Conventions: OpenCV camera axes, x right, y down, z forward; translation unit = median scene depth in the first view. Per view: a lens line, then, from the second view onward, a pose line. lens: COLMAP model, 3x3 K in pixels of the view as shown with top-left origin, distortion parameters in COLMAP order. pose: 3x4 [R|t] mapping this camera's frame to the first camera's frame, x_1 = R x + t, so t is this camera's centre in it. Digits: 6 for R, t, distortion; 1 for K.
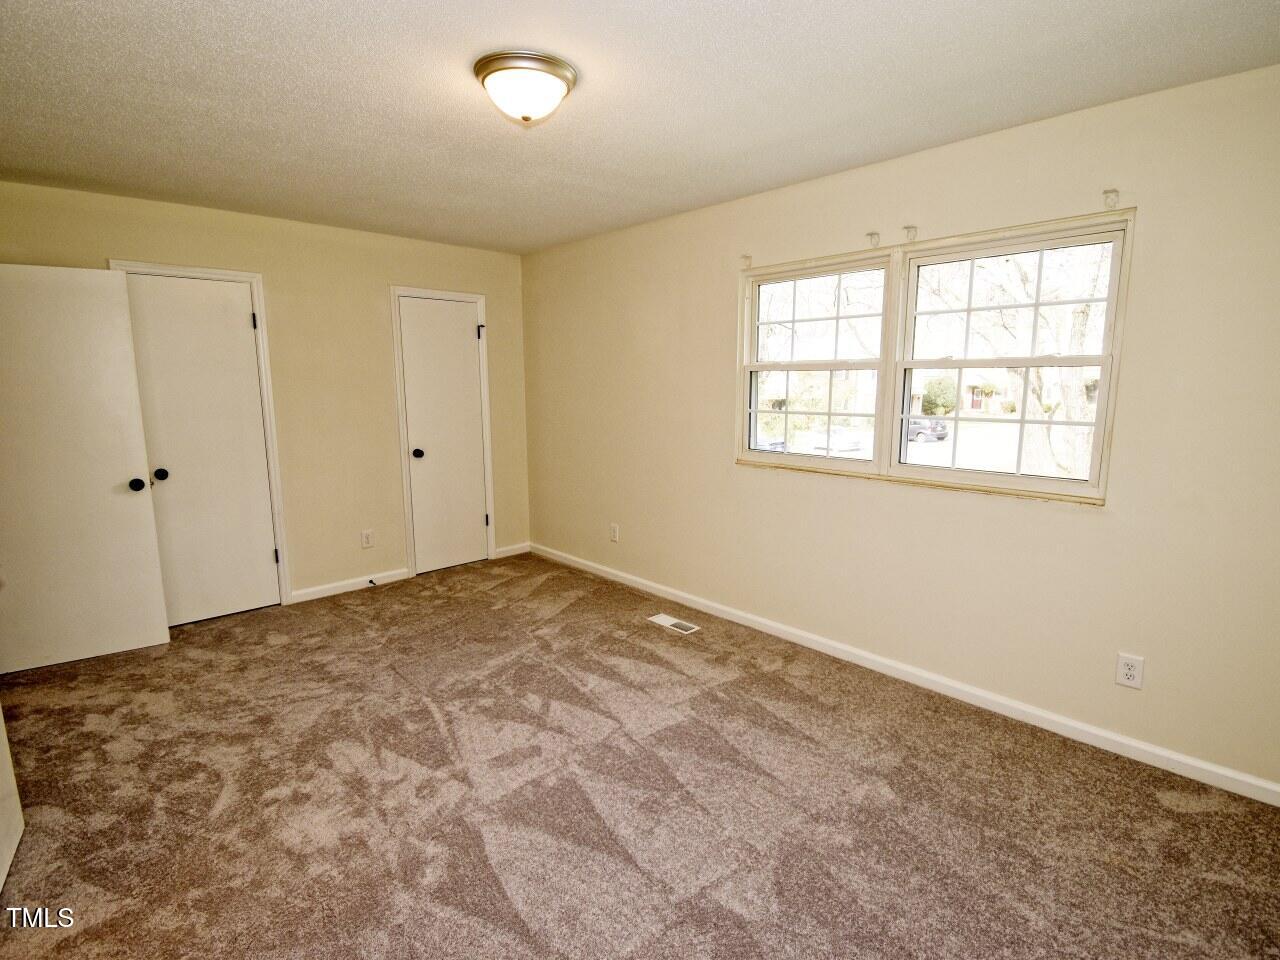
lens RADIAL K [[635.9, 0, 643.3], [0, 635.9, 482.3], [0, 0, 1]] dist [0.028112, -0.035069]
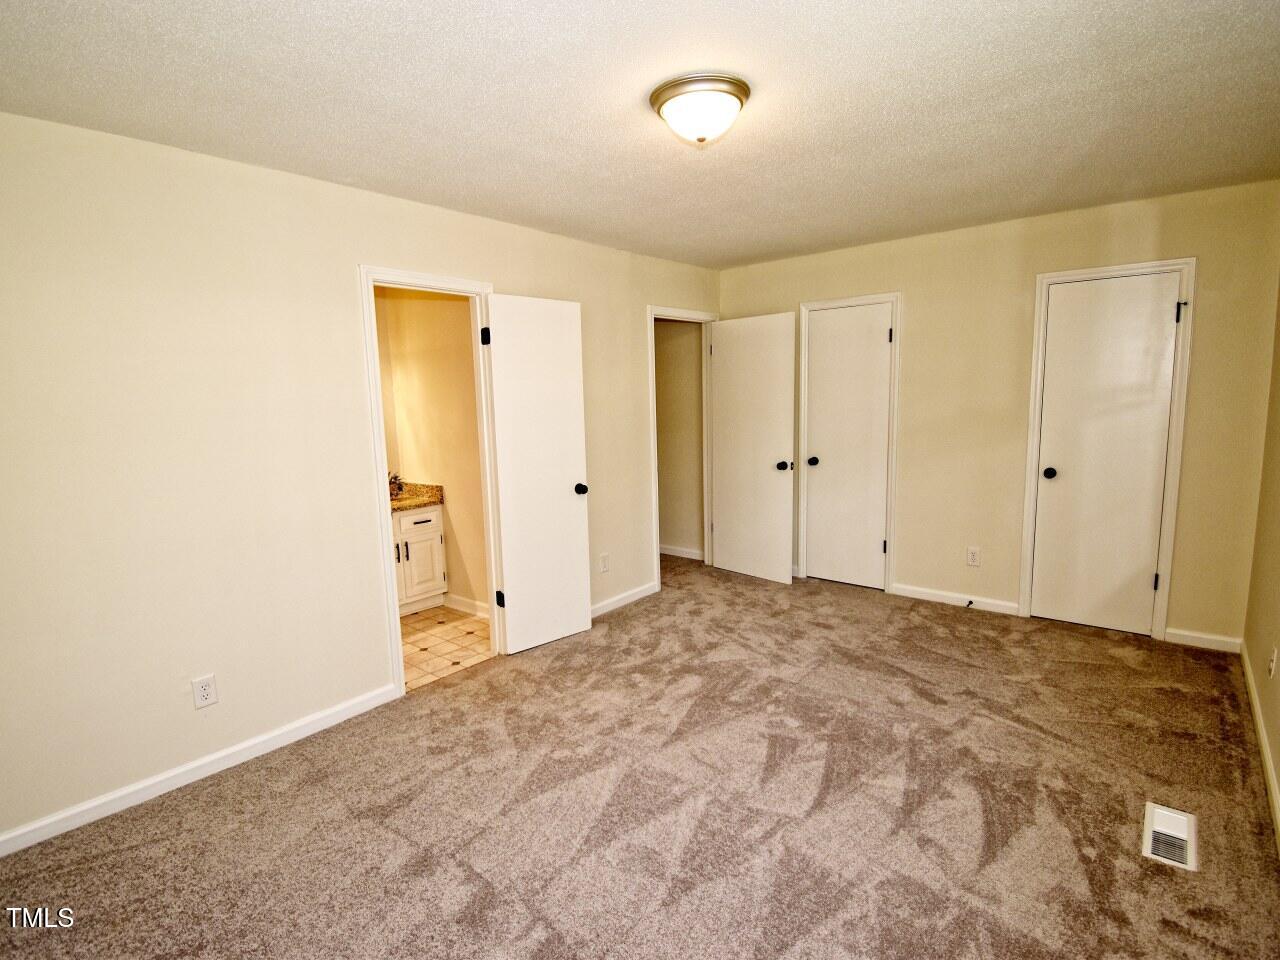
lens RADIAL K [[635.9, 0, 643.3], [0, 635.9, 482.3], [0, 0, 1]] dist [0.028112, -0.035069]
pose [[0.123206, 0.138564, -0.982660, 0.570049], [-0.130069, 0.983917, 0.122433, -0.096446], [0.983820, 0.112729, 0.139248, 0.535764]]
